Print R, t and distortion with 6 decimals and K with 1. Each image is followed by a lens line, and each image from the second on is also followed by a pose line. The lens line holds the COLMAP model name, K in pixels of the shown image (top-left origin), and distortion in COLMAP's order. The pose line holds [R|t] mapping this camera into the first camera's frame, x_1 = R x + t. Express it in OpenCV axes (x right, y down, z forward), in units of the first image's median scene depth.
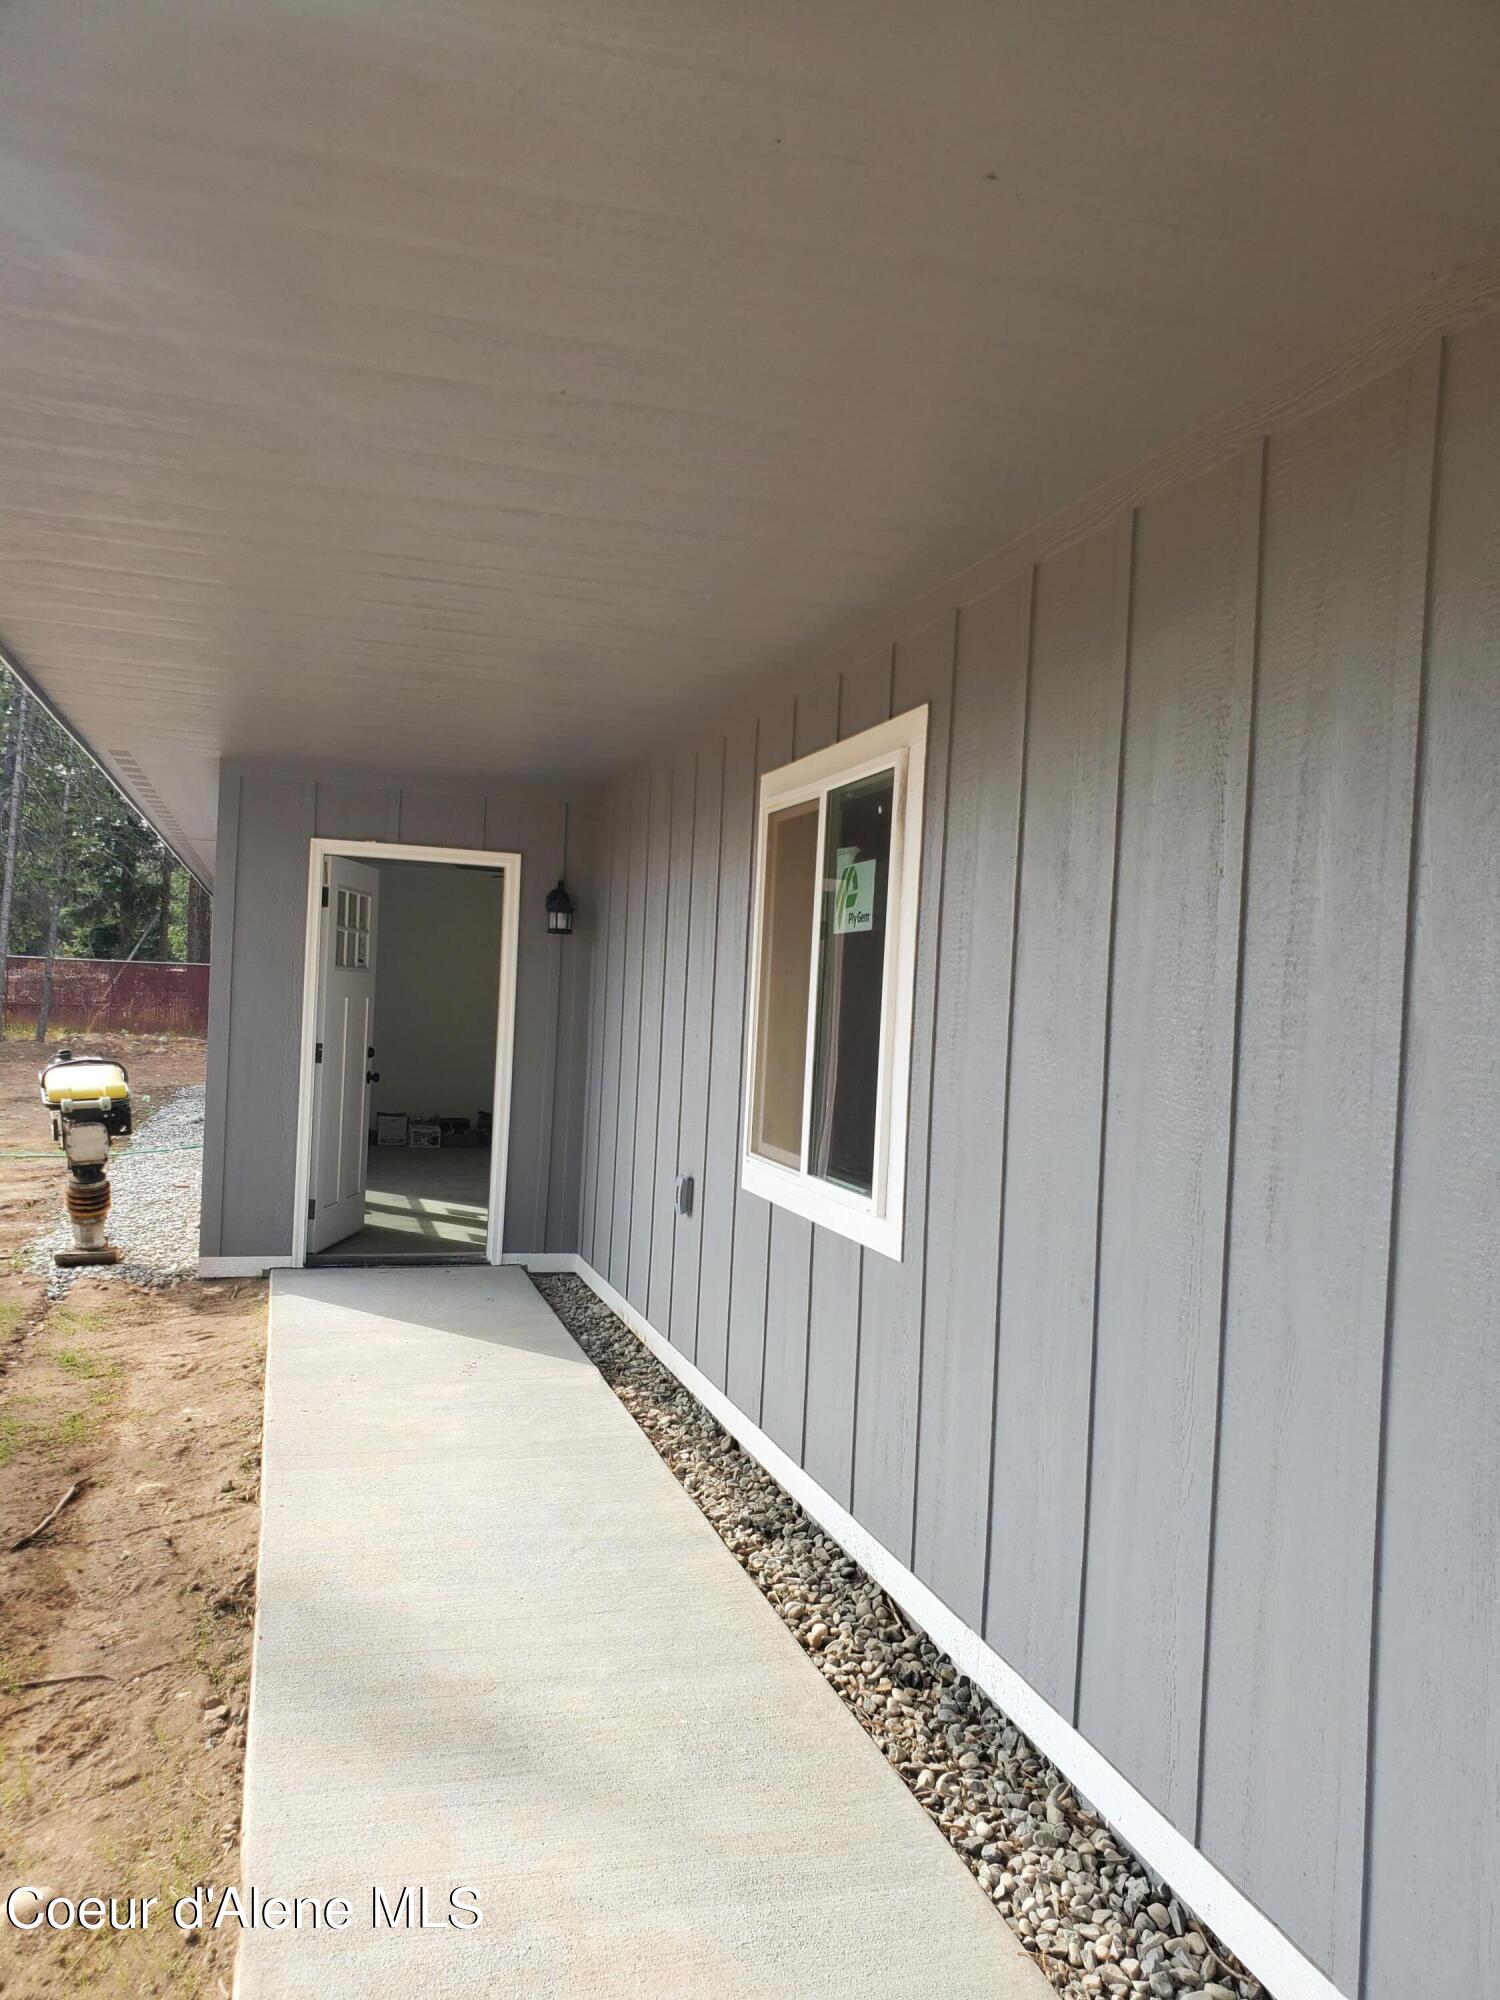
lens RADIAL K [[1552.2, 0, 750.0], [0, 1552.2, 1000.0], [0, 0, 1]] dist [0.037325, 0.003883]
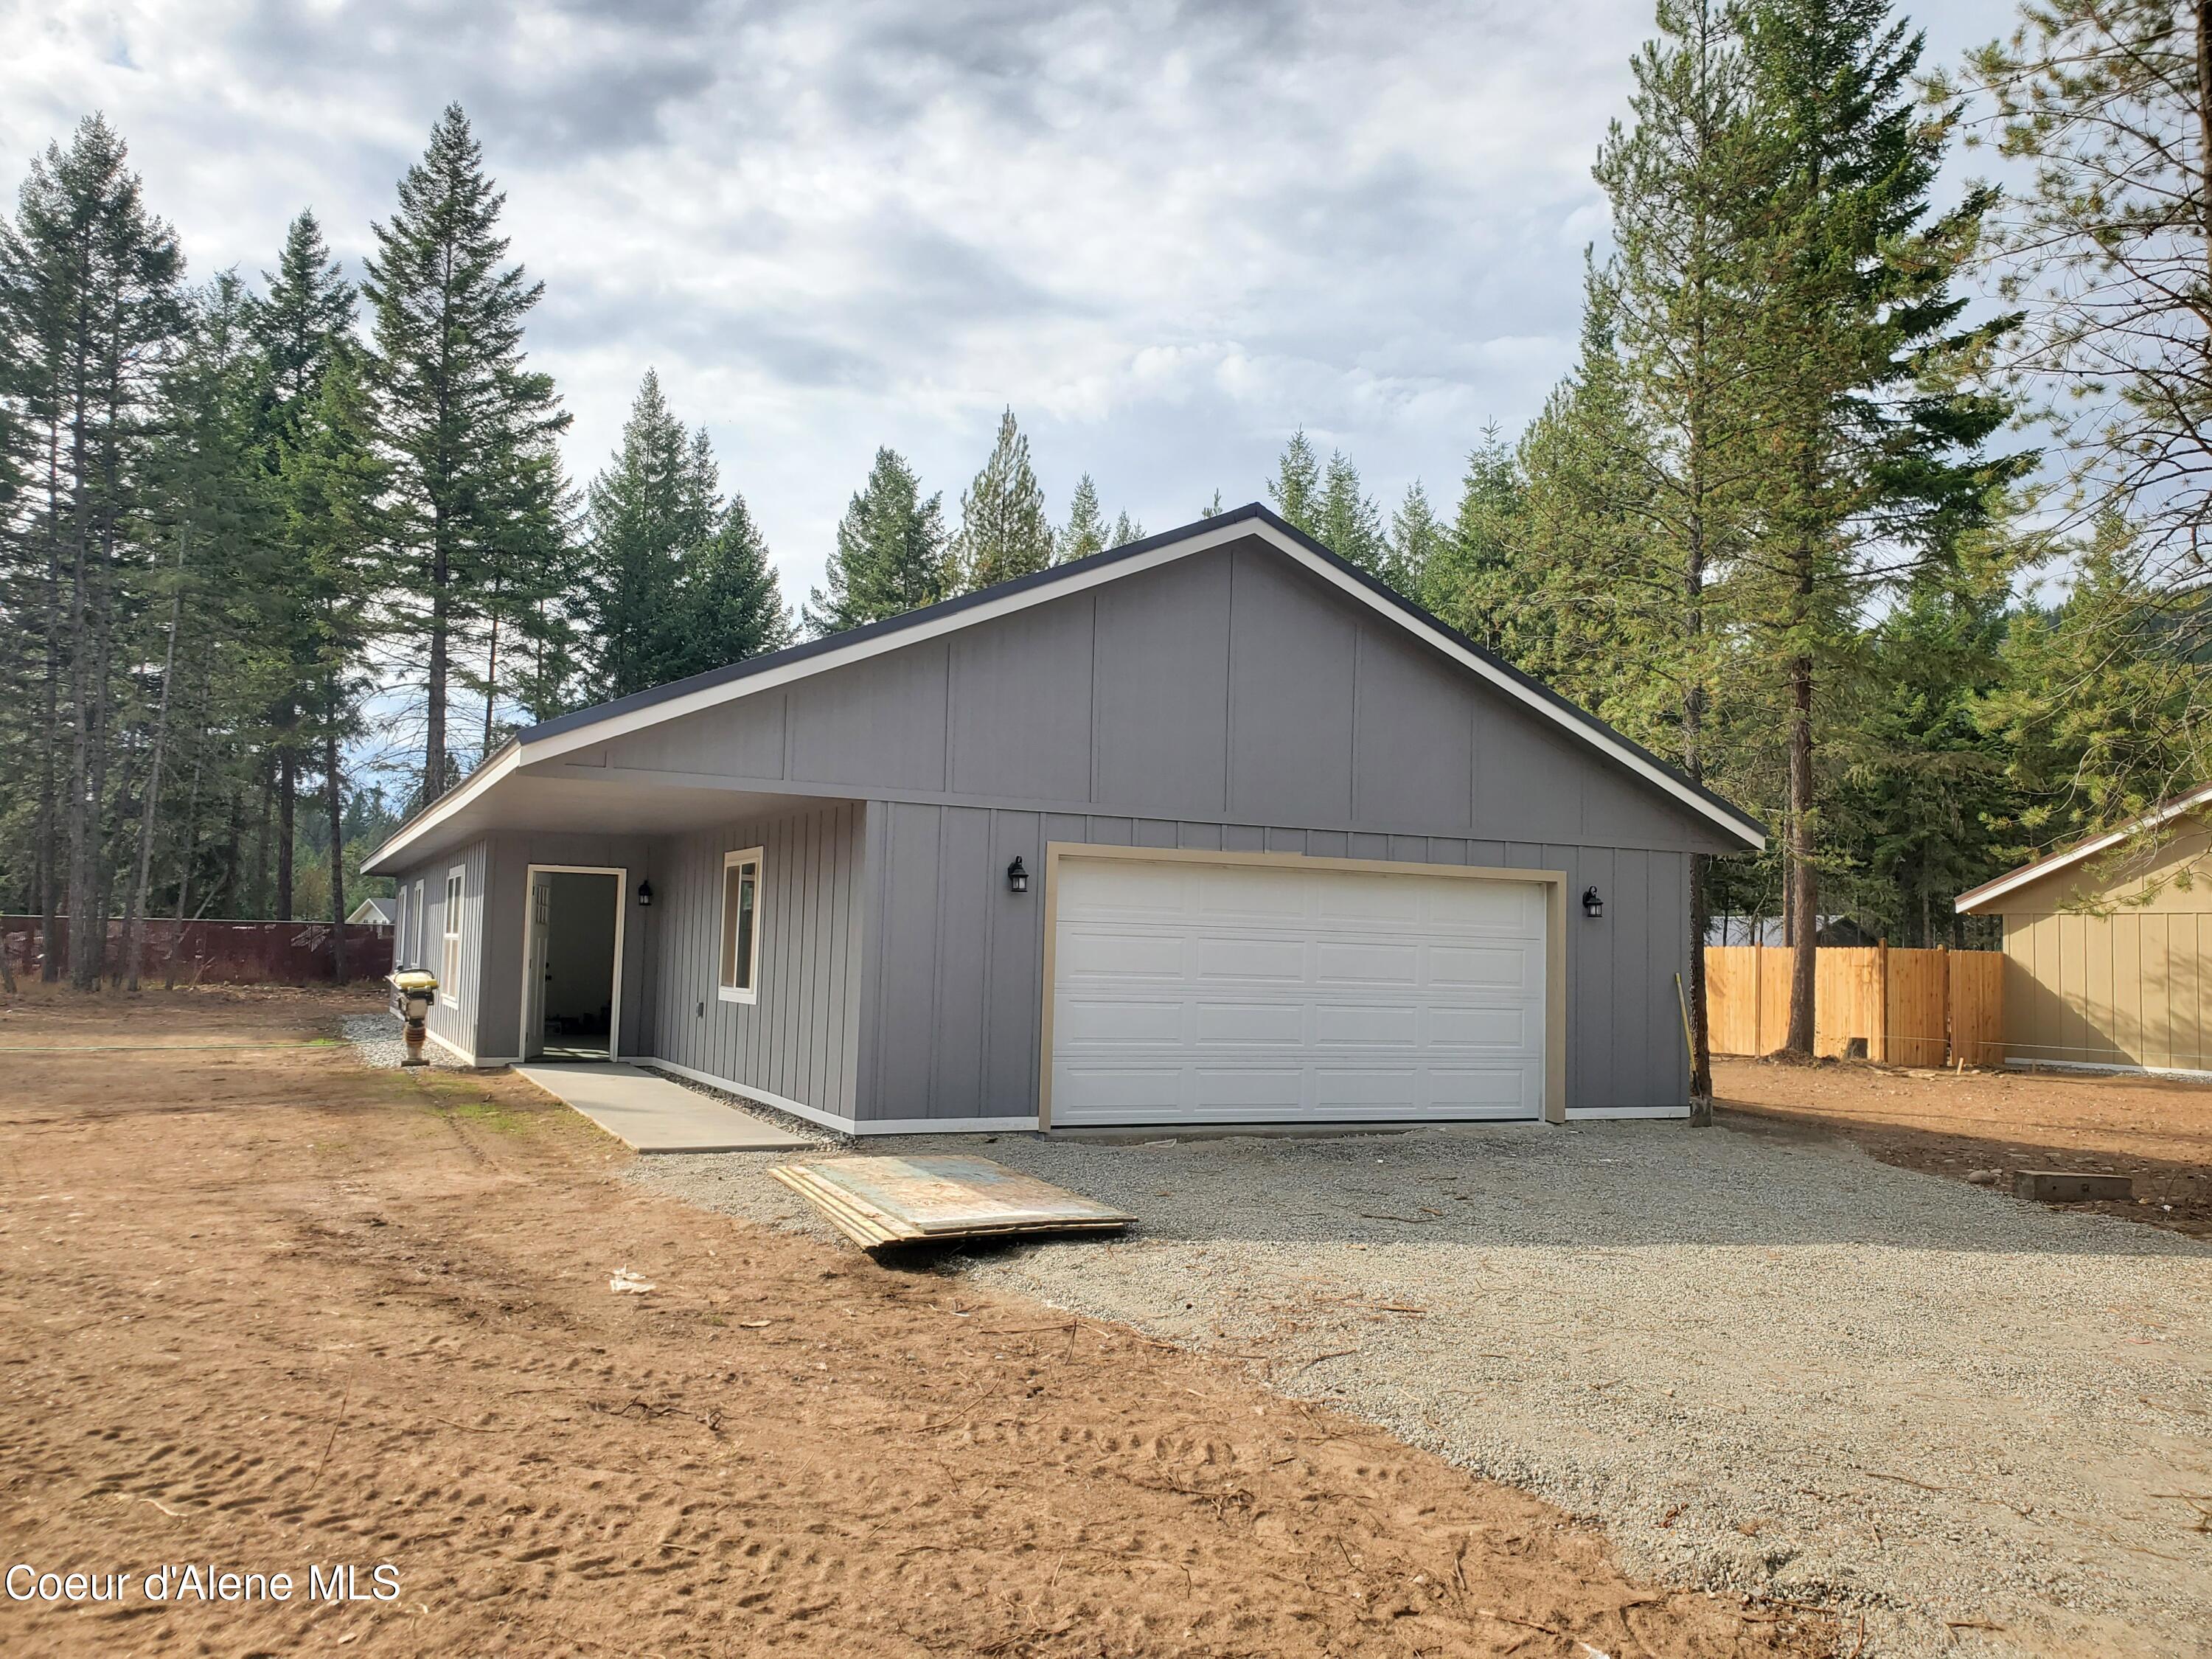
lens RADIAL K [[1716.7, 0, 1106.0], [0, 1716.7, 829.5], [0, 0, 1]] dist [0.037325, 0.003883]
pose [[0.987154, -0.007857, 0.159581, 0.133850], [0.018827, 0.997552, -0.067345, 0.025679], [-0.158661, 0.069484, 0.984885, -1.525106]]
